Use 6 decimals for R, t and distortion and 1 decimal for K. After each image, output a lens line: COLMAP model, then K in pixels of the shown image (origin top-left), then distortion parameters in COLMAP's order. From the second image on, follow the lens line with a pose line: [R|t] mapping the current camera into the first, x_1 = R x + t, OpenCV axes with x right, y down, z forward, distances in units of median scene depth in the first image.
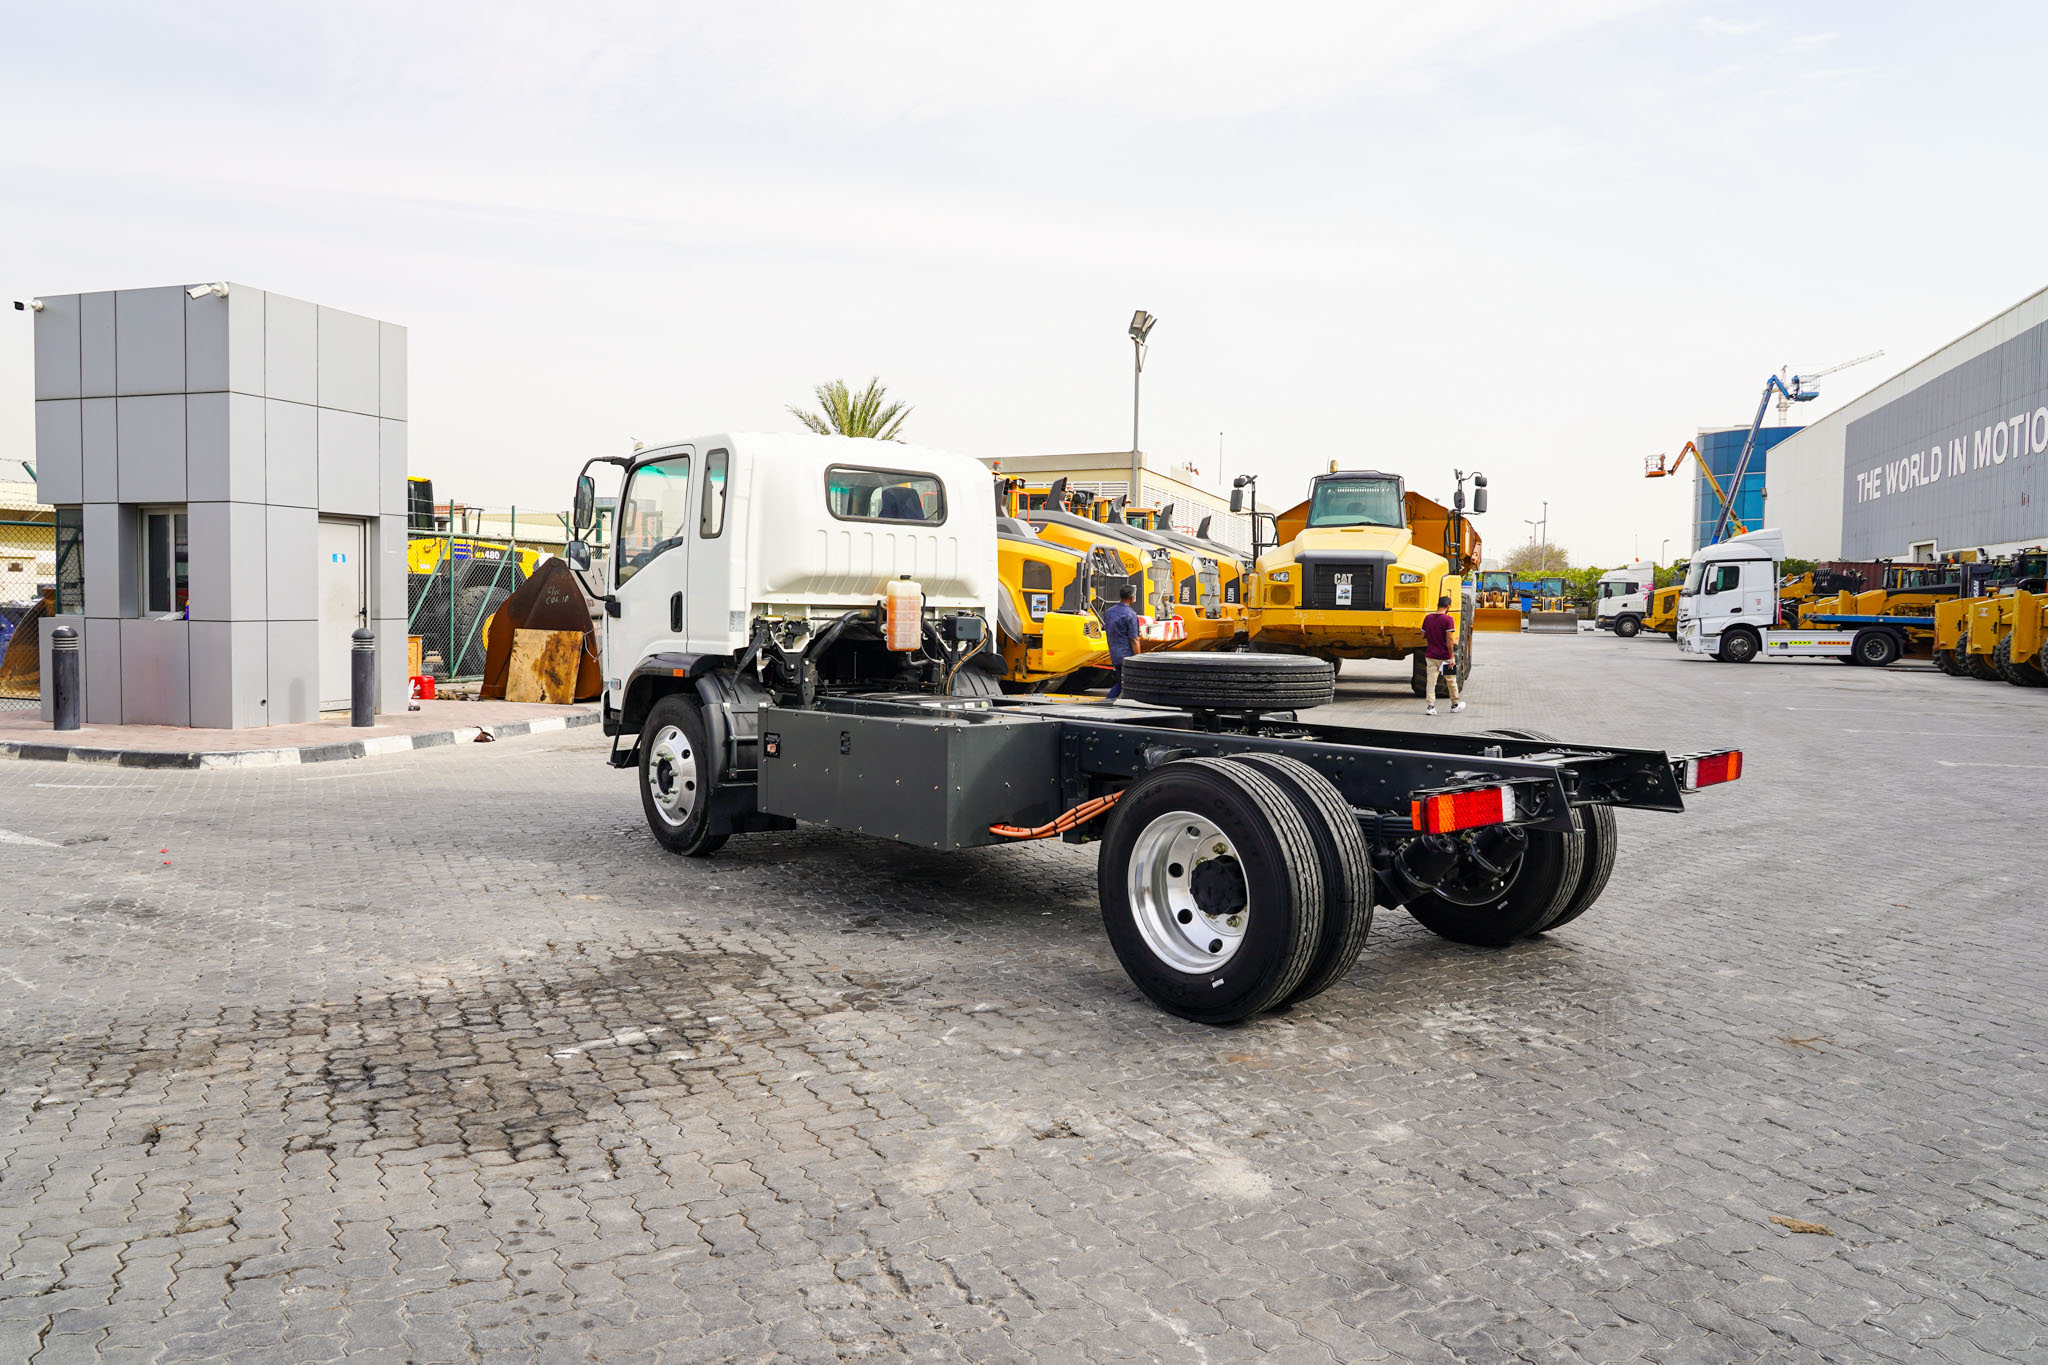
lens RADIAL K [[1452.4, 0, 1024.0], [0, 1452.4, 682.5], [0, 0, 1]] dist [-0.029177, 0.000204]
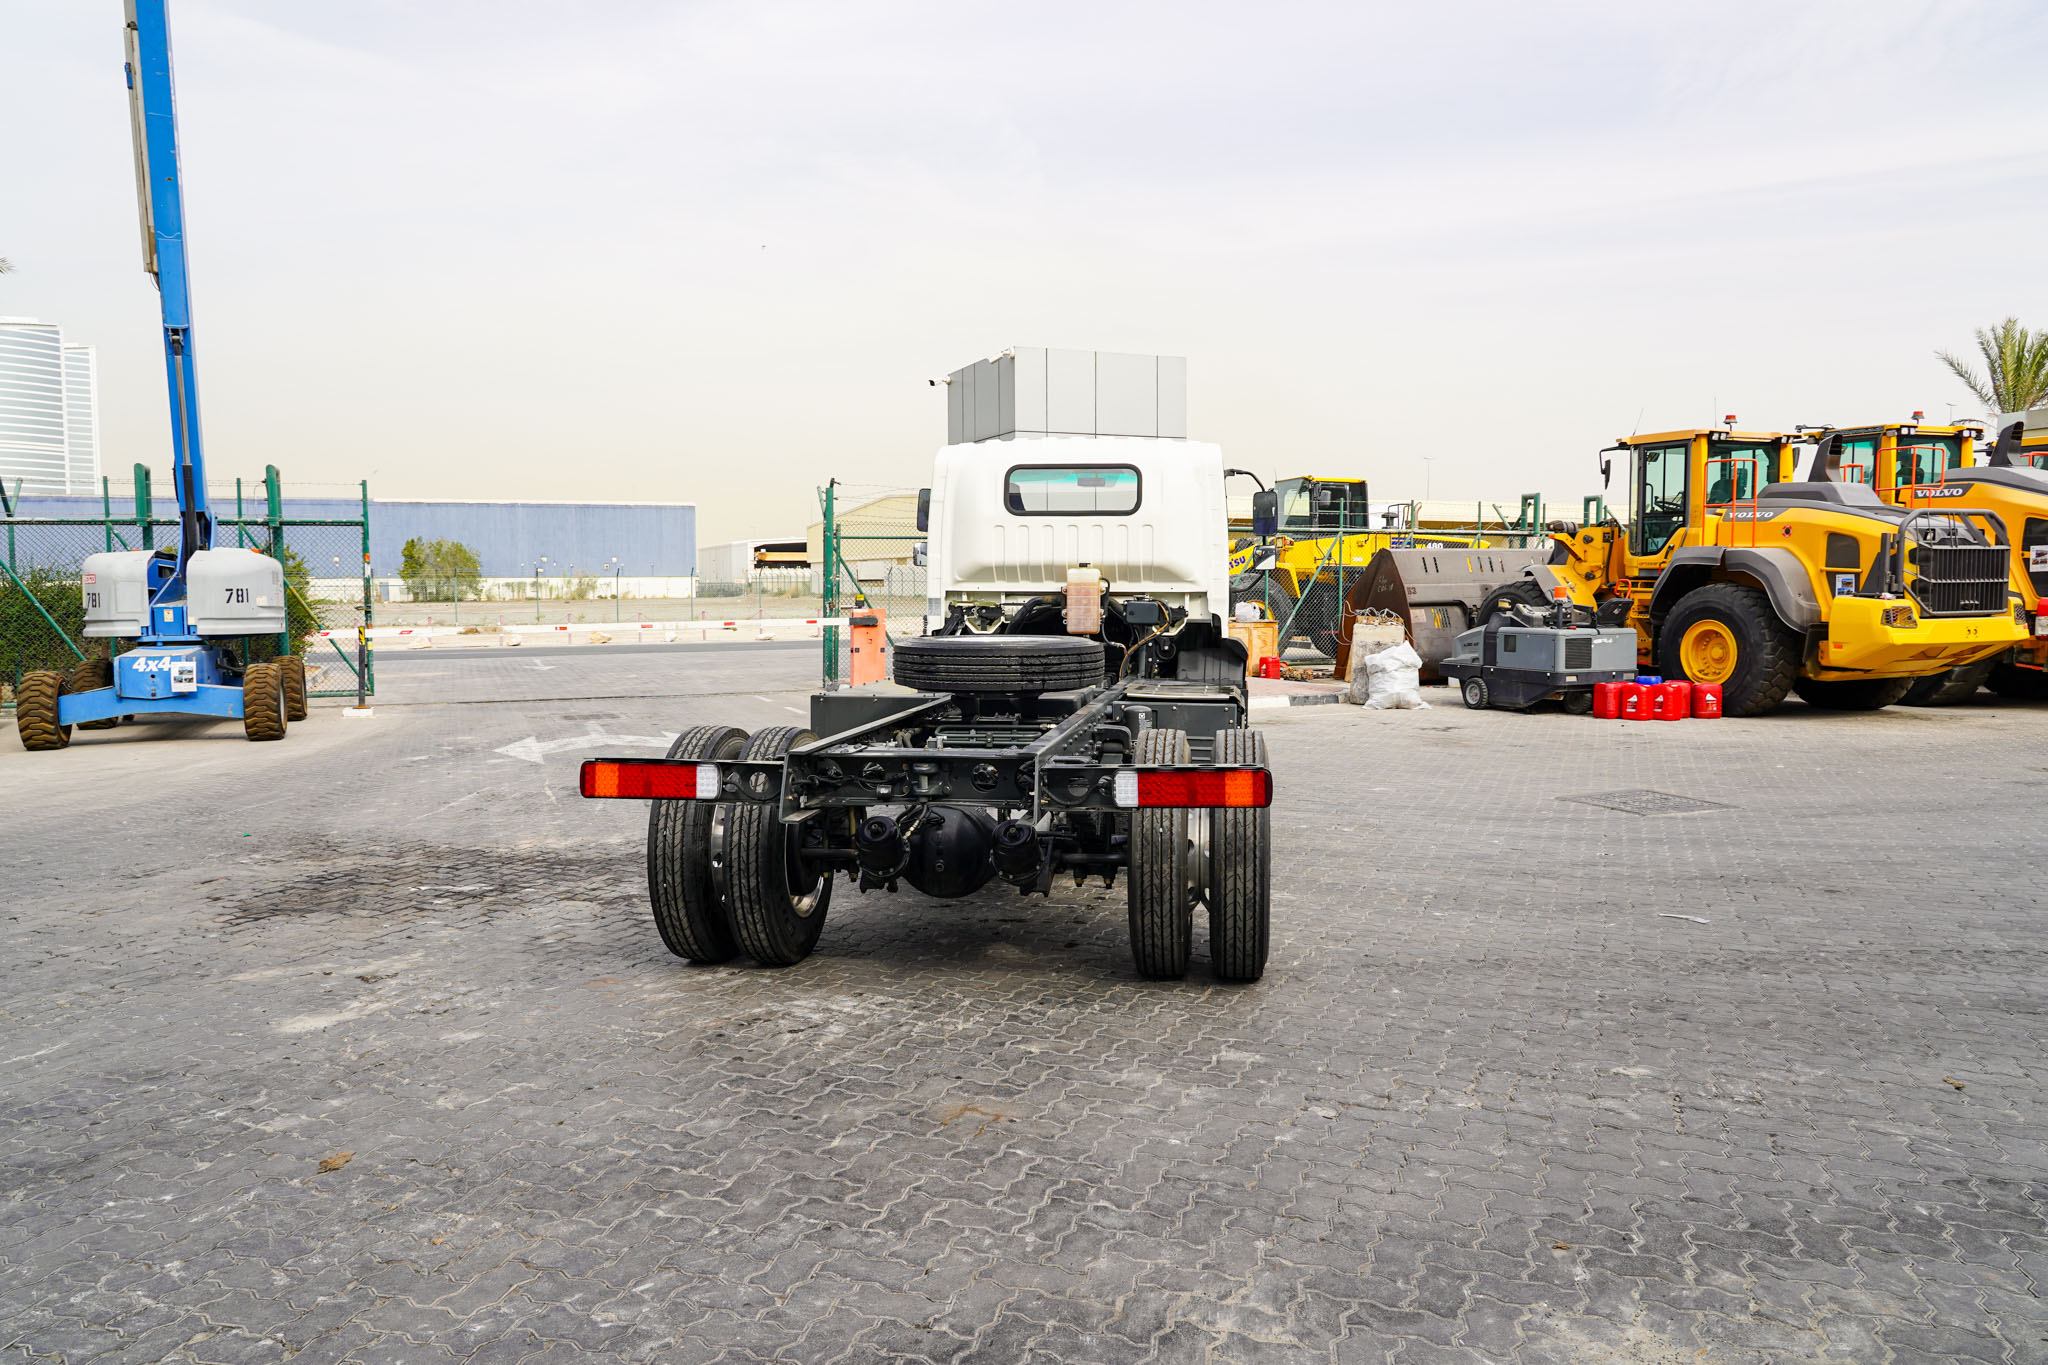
lens RADIAL K [[1419.0, 0, 1024.0], [0, 1419.0, 682.5], [0, 0, 1]] dist [-0.023089, 0.003613]
pose [[0.639429, 0.036708, -0.767974, 0.722316], [-0.030016, 0.999290, 0.022773, -0.008827], [0.768264, 0.008490, 0.640076, 0.311043]]
